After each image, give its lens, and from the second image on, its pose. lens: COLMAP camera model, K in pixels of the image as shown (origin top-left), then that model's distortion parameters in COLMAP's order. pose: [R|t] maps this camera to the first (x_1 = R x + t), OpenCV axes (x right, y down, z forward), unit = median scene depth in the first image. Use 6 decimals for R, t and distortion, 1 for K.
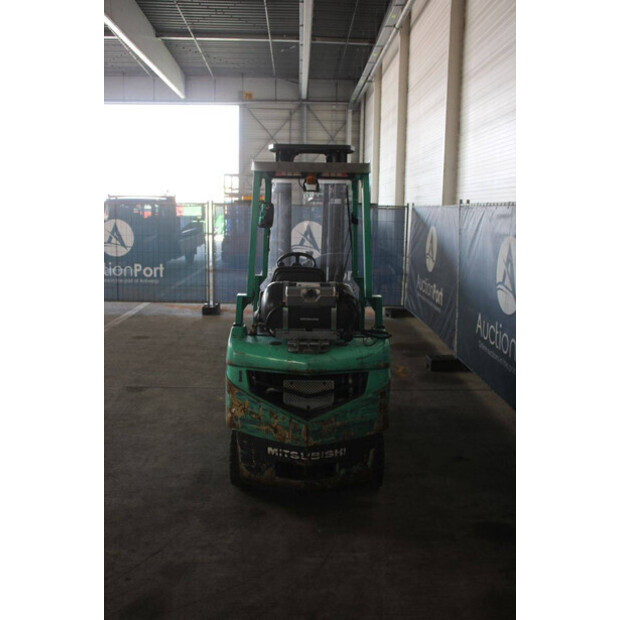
lens RADIAL K [[574.6, 0, 309.7], [0, 574.6, 309.1], [0, 0, 1]] dist [-0.086979, -0.015399]
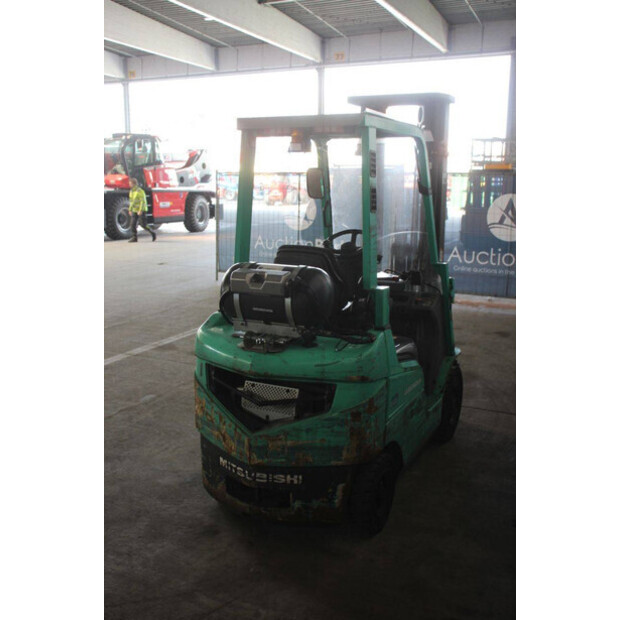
lens RADIAL K [[640.8, 0, 310.2], [0, 640.8, 309.9], [0, 0, 1]] dist [-0.043530, 0.000000]
pose [[0.890080, 0.079723, -0.448778, 0.454316], [-0.068448, 0.996799, 0.041321, -0.023823], [0.450636, -0.006061, 0.892687, 0.214839]]
